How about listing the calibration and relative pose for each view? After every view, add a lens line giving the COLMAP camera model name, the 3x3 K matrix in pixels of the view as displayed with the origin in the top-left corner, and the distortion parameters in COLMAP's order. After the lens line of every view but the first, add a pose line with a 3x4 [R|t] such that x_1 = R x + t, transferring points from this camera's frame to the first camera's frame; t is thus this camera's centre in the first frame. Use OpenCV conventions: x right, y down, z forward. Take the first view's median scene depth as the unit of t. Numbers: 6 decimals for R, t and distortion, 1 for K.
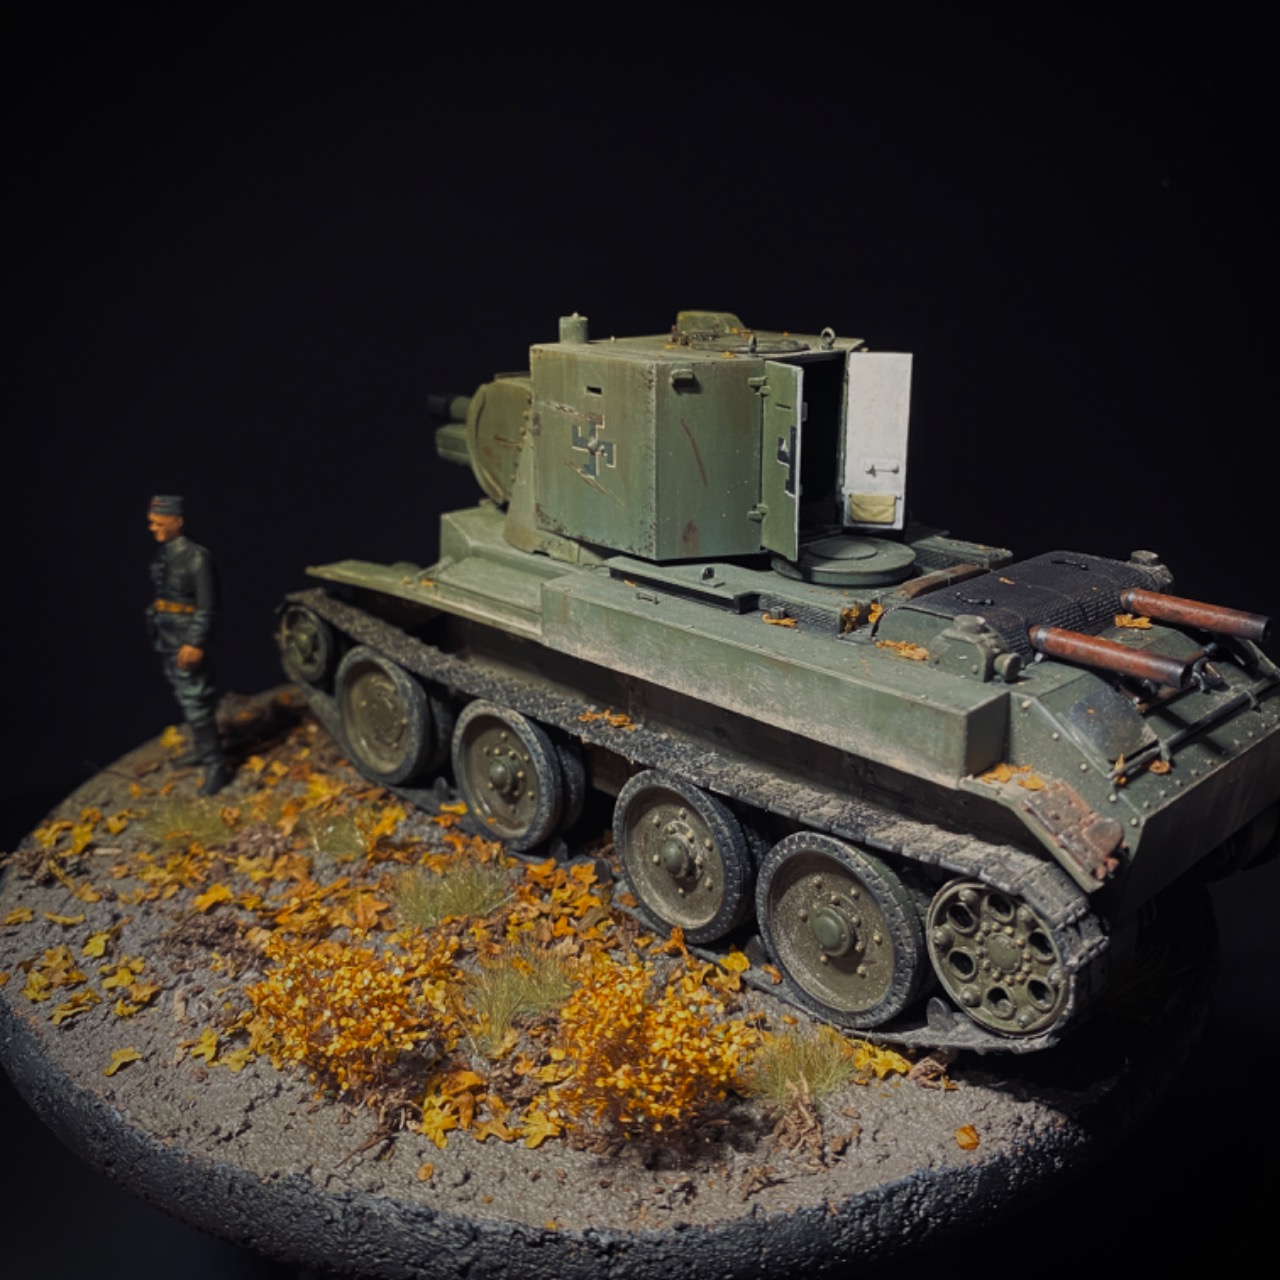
lens RADIAL K [[1332.5, 0, 658.2], [0, 1332.5, 617.9], [0, 0, 1]] dist [0.188911, -0.683077]
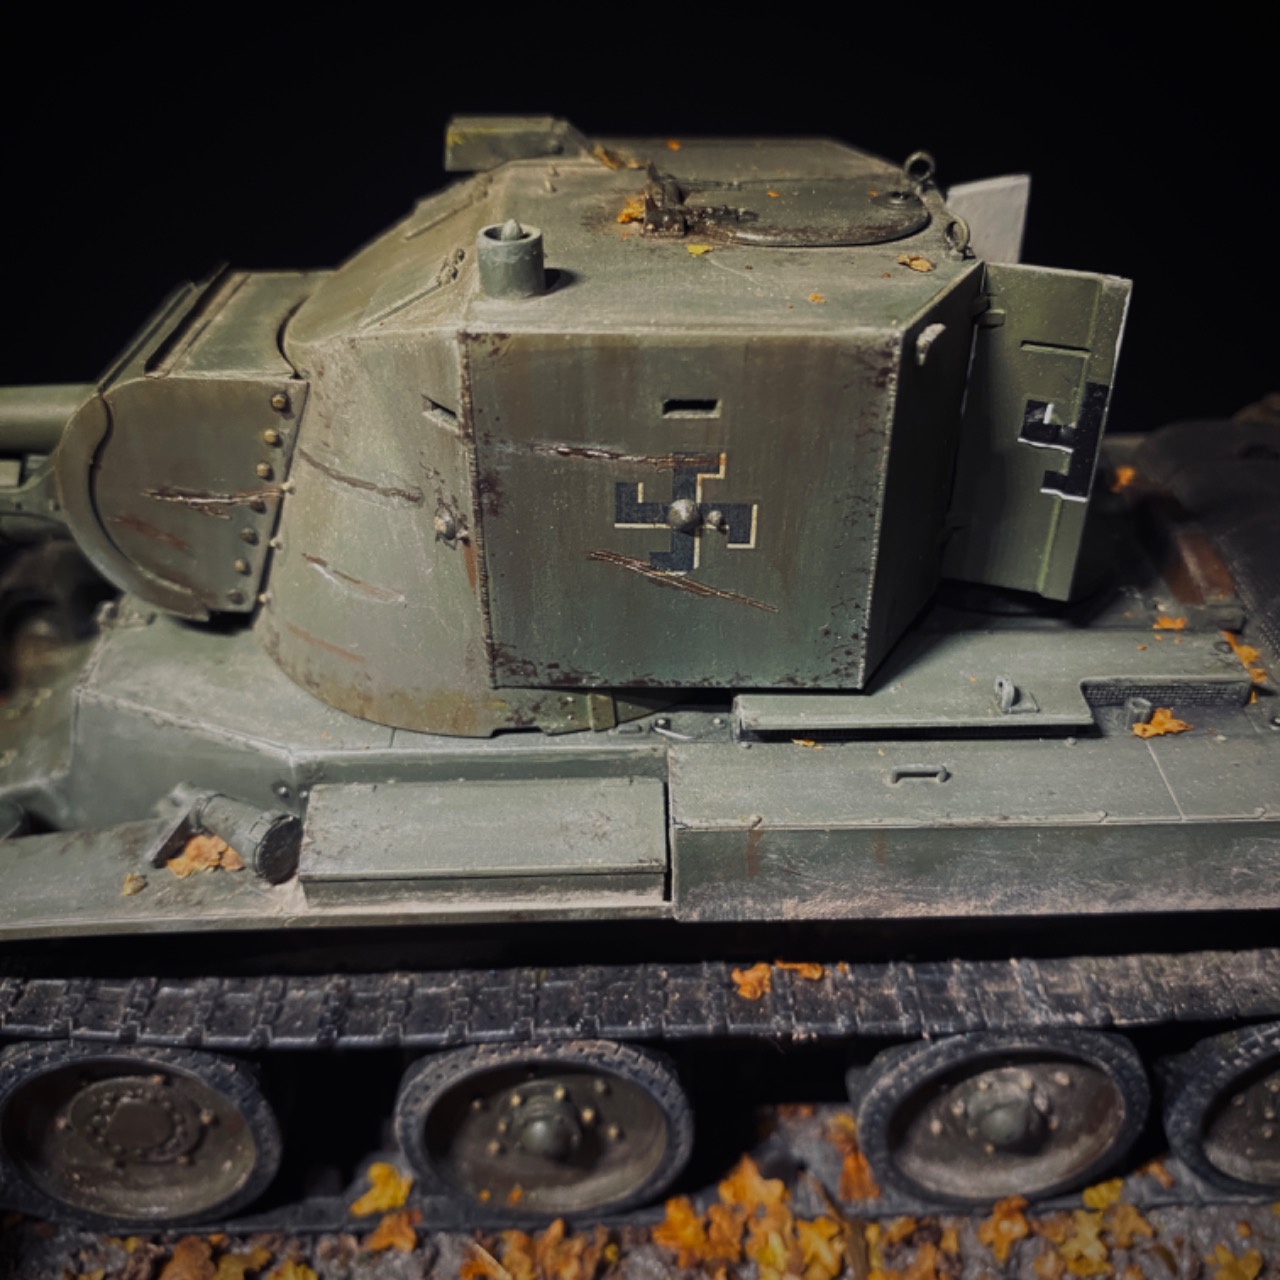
lens RADIAL K [[1362.0, 0, 672.6], [0, 1362.0, 632.5], [0, 0, 1]] dist [0.160719, -0.659702]
pose [[0.678308, -0.410593, 0.609354, -0.362690], [0.208643, 0.902797, 0.376067, -0.275139], [-0.704533, -0.127952, 0.698041, 0.676442]]
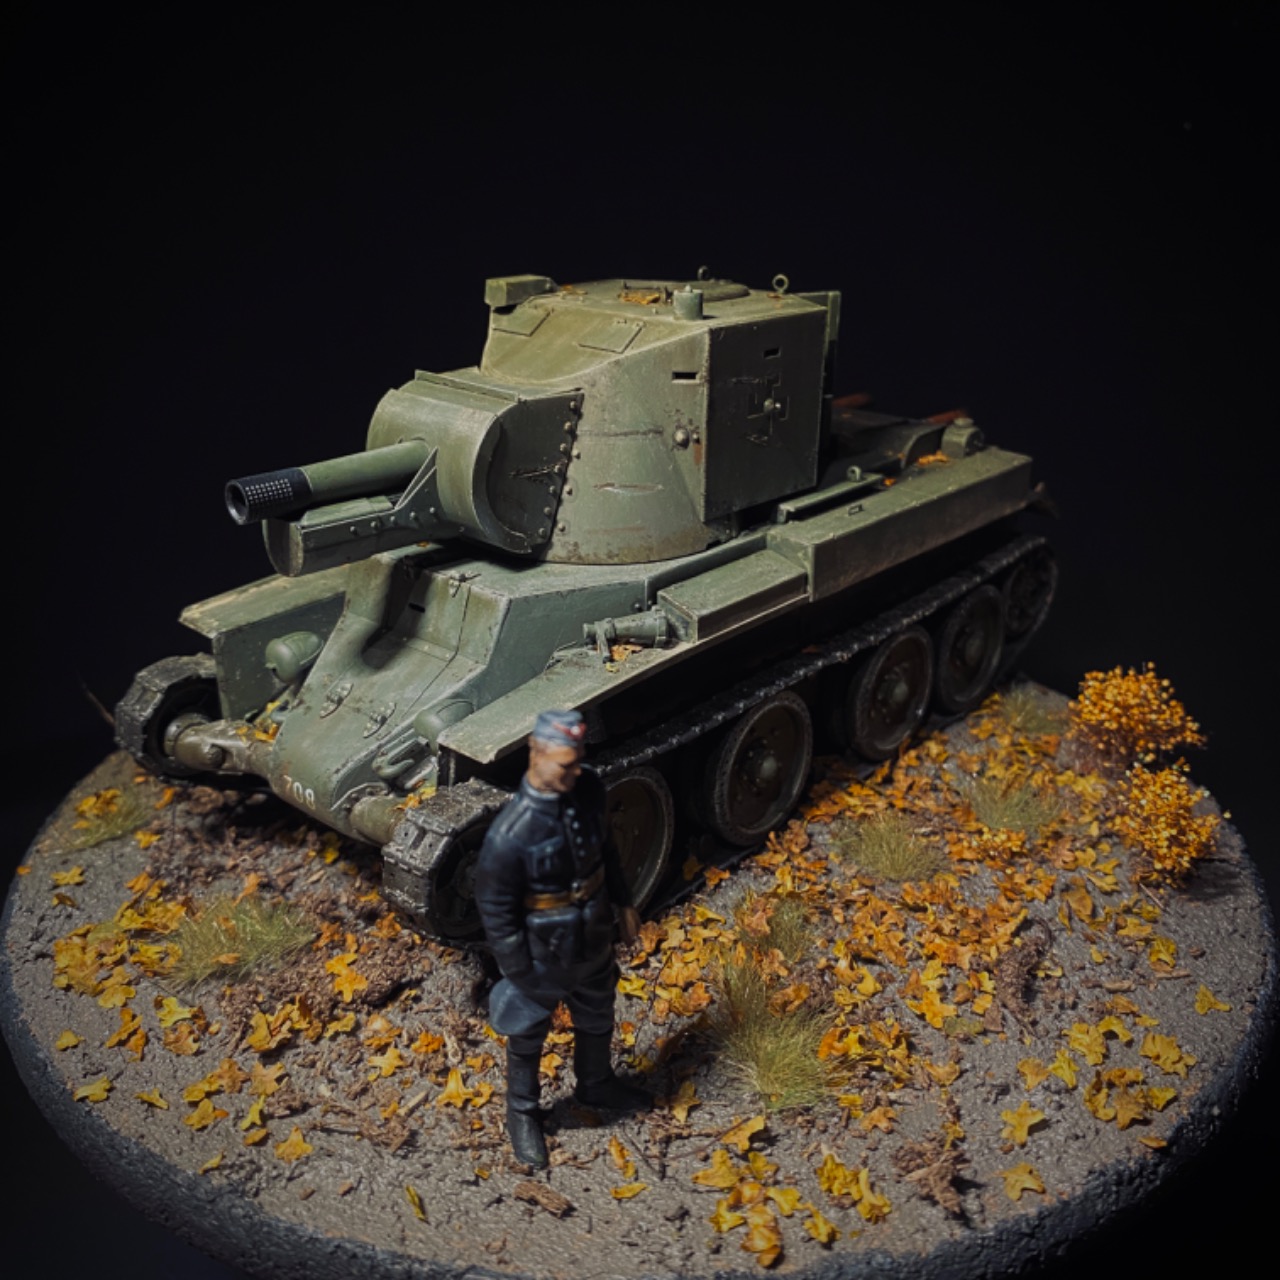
lens RADIAL K [[1332.5, 0, 658.2], [0, 1332.5, 617.9], [0, 0, 1]] dist [0.188911, -0.683077]
pose [[-0.076536, -0.363287, 0.928528, -1.062221], [0.279538, 0.886093, 0.369726, -0.392391], [-0.957079, 0.287857, 0.033735, 1.108535]]
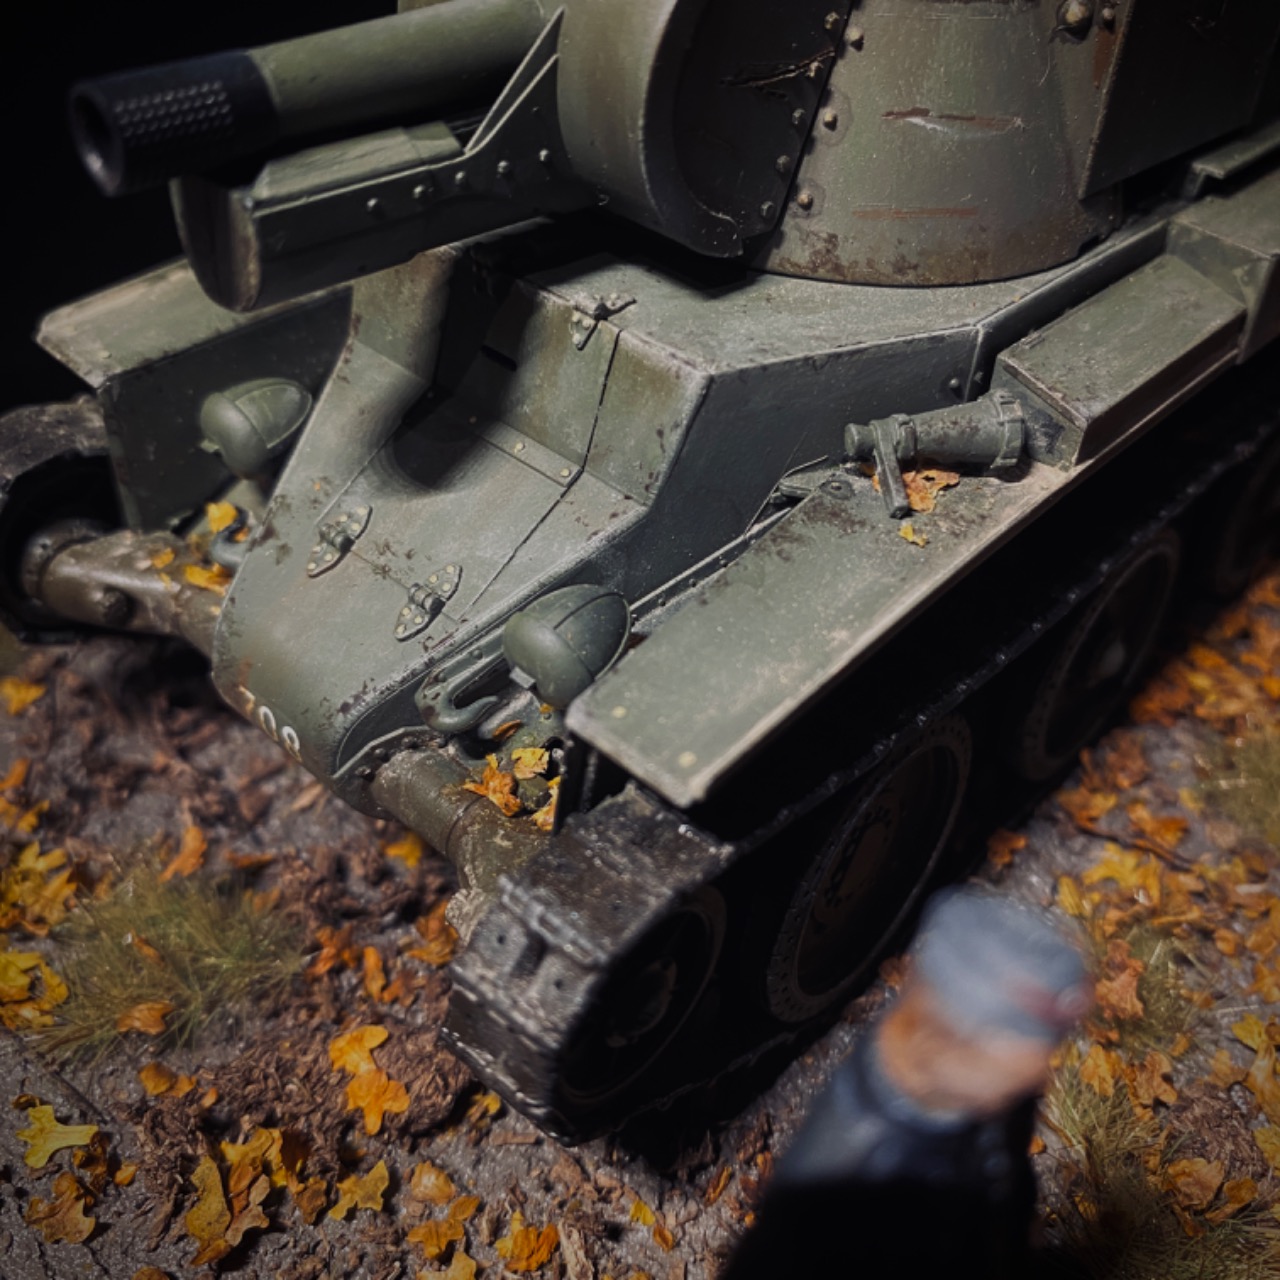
lens RADIAL K [[1376.9, 0, 657.2], [0, 1376.9, 621.7], [0, 0, 1]] dist [0.018099, -0.171517]
pose [[-0.047989, -0.632294, 0.773240, -0.582715], [0.231706, 0.745969, 0.624374, -0.309949], [-0.971601, 0.209128, 0.110708, 1.217739]]
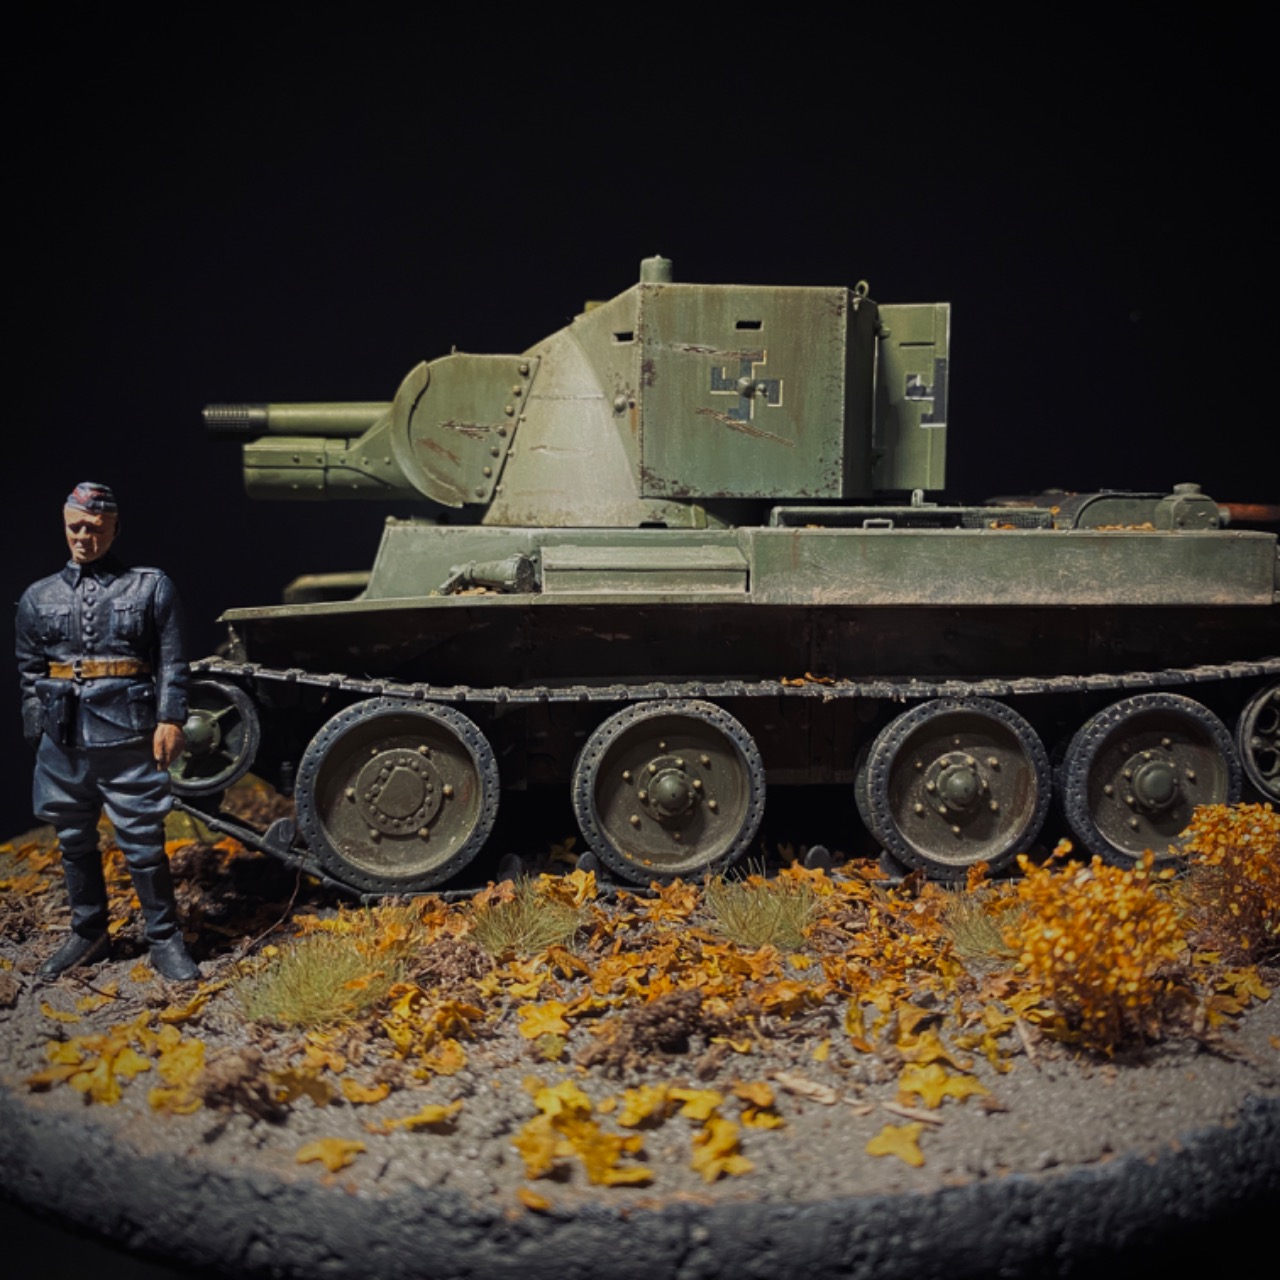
lens RADIAL K [[1336.6, 0, 663.8], [0, 1336.6, 606.2], [0, 0, 1]] dist [0.160076, -0.590945]
pose [[0.600121, -0.056382, 0.797920, -0.834367], [0.230143, 0.967505, -0.104727, 0.101175], [-0.766087, 0.246484, 0.593596, 0.543900]]
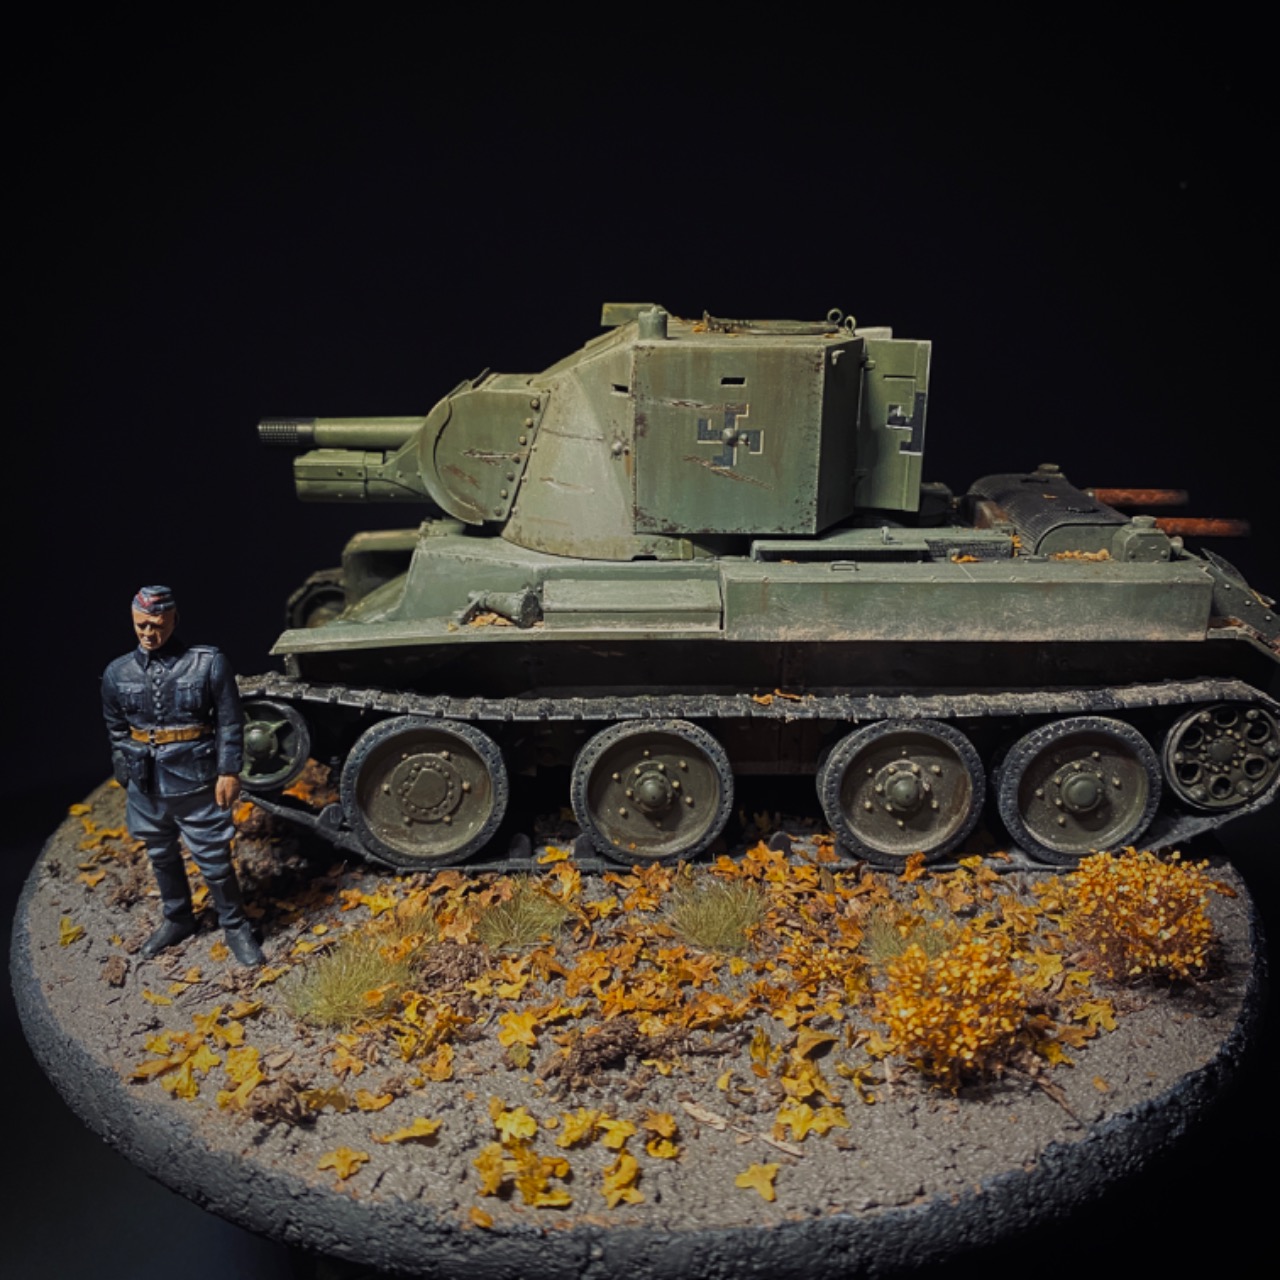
lens RADIAL K [[1332.5, 0, 658.2], [0, 1332.5, 617.9], [0, 0, 1]] dist [0.188911, -0.683077]
pose [[0.671918, -0.213164, 0.709286, -0.842342], [0.207884, 0.973468, 0.095627, -0.104529], [-0.710852, 0.083196, 0.698404, 0.349952]]
